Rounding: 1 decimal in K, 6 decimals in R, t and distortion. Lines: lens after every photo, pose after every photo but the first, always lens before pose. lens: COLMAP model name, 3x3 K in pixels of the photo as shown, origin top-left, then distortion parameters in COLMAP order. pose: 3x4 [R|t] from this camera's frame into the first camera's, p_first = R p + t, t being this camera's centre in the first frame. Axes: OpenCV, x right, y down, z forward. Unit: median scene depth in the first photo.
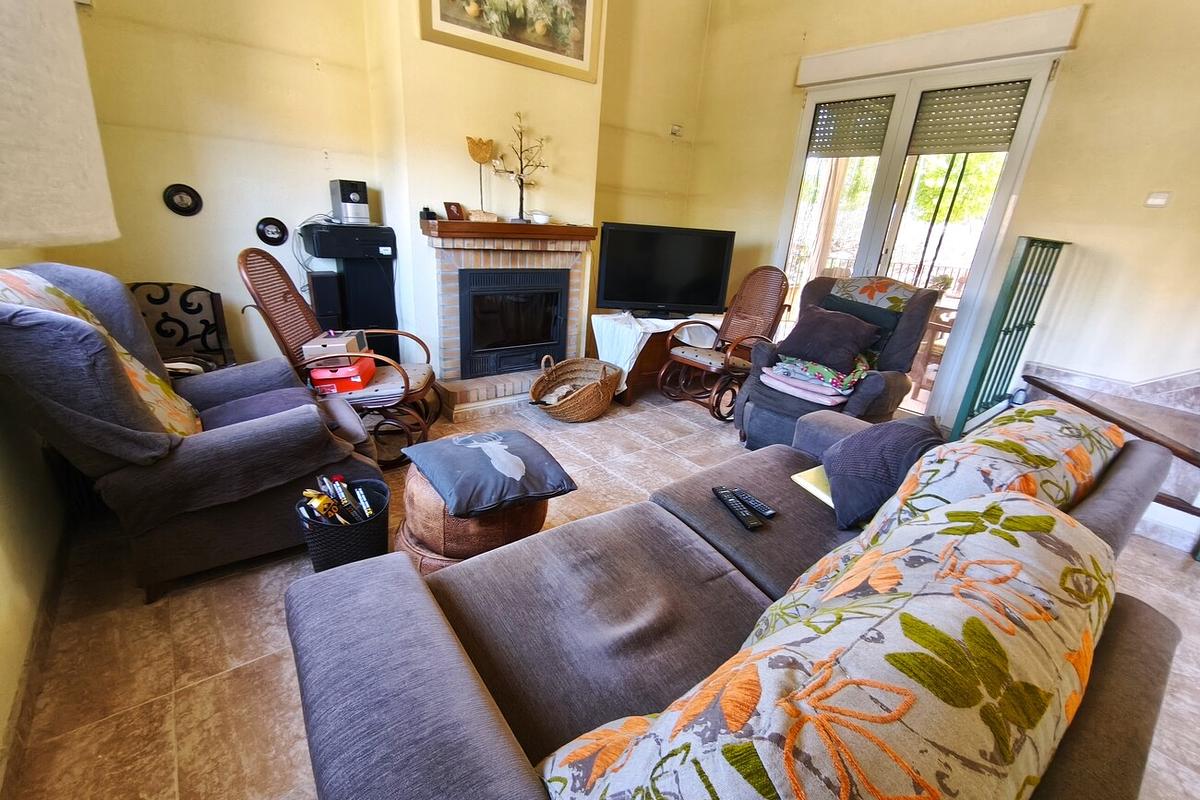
lens RADIAL K [[501.9, 0, 600.0], [0, 501.9, 400.0], [0, 0, 1]] dist [-0.000009, -0.000092]
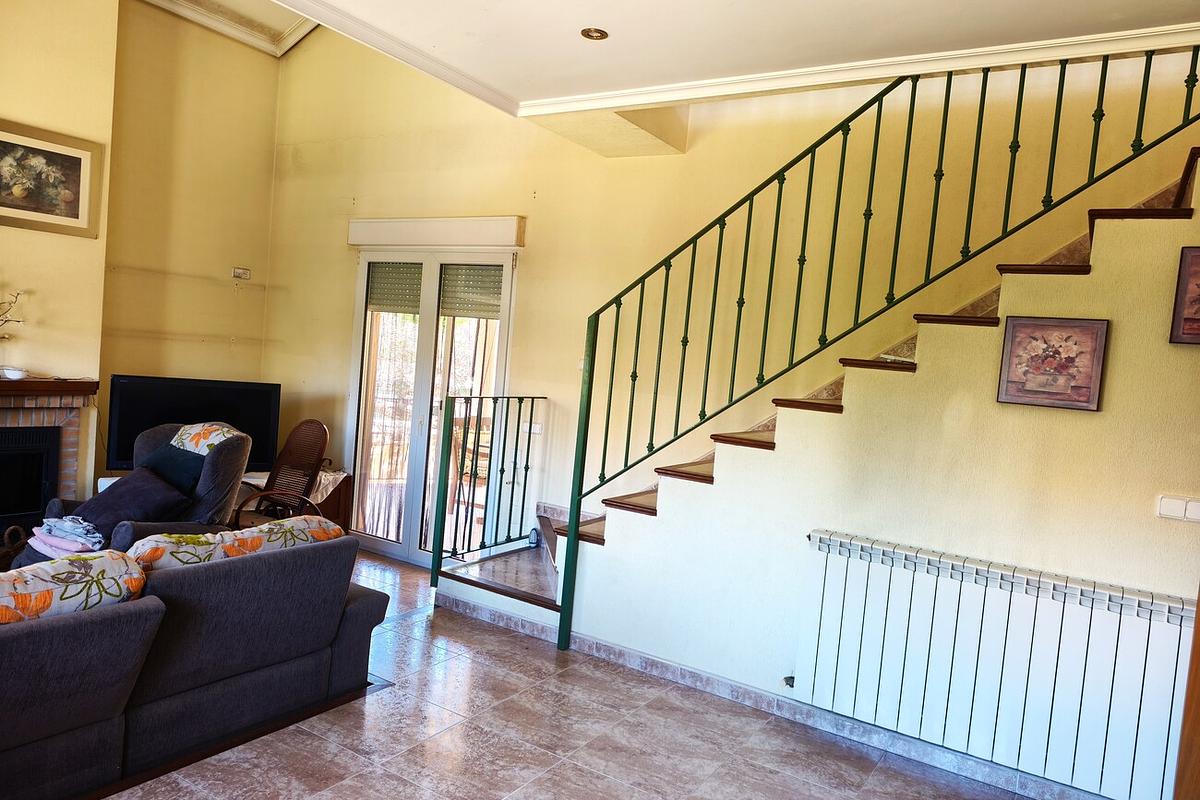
lens RADIAL K [[797.9, 0, 592.1], [0, 797.9, 401.8], [0, 0, 1]] dist [0.062113, -0.055208]
pose [[0.950067, -0.009327, 0.311907, 0.435313], [0.092092, 0.963413, -0.251703, 0.157939], [-0.298147, 0.267859, 0.916166, -0.666000]]
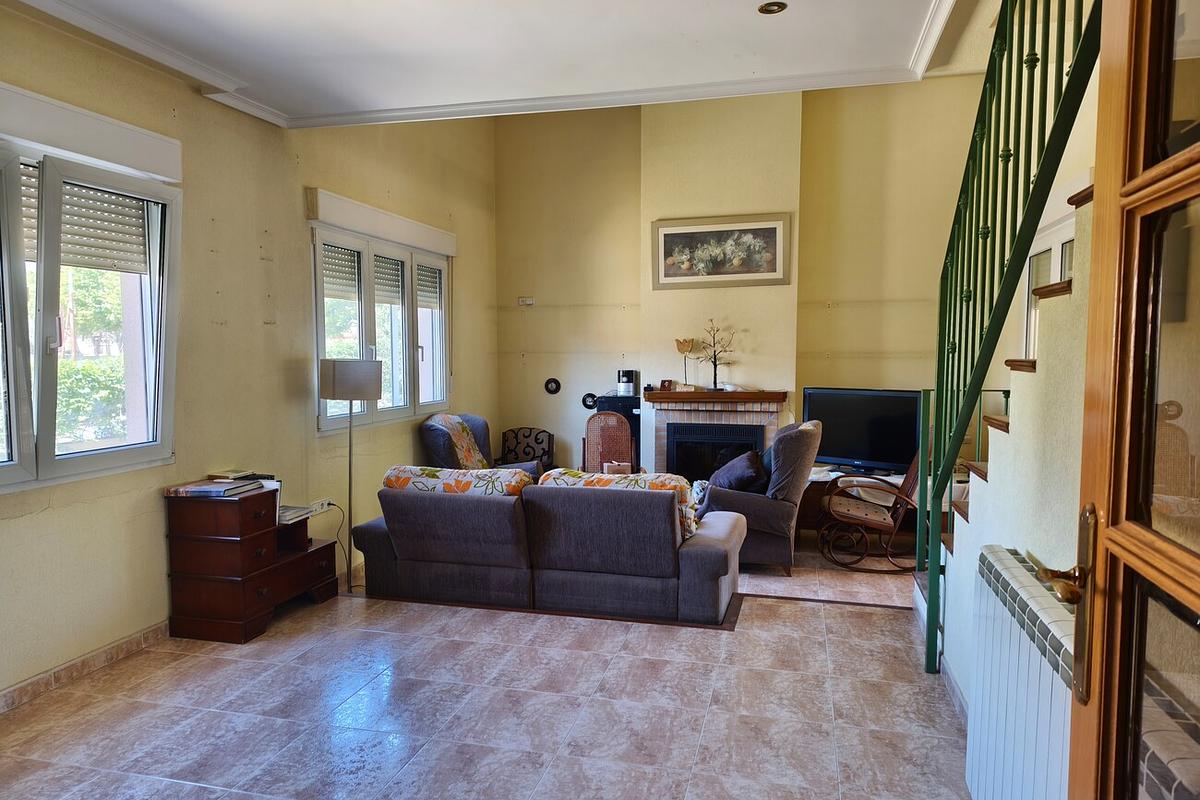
lens RADIAL K [[797.9, 0, 592.1], [0, 797.9, 401.8], [0, 0, 1]] dist [0.062113, -0.055208]
pose [[0.597141, -0.022782, -0.801813, 1.411613], [-0.234101, 0.951130, -0.201369, 0.190310], [0.767216, 0.307950, 0.562625, -0.465443]]
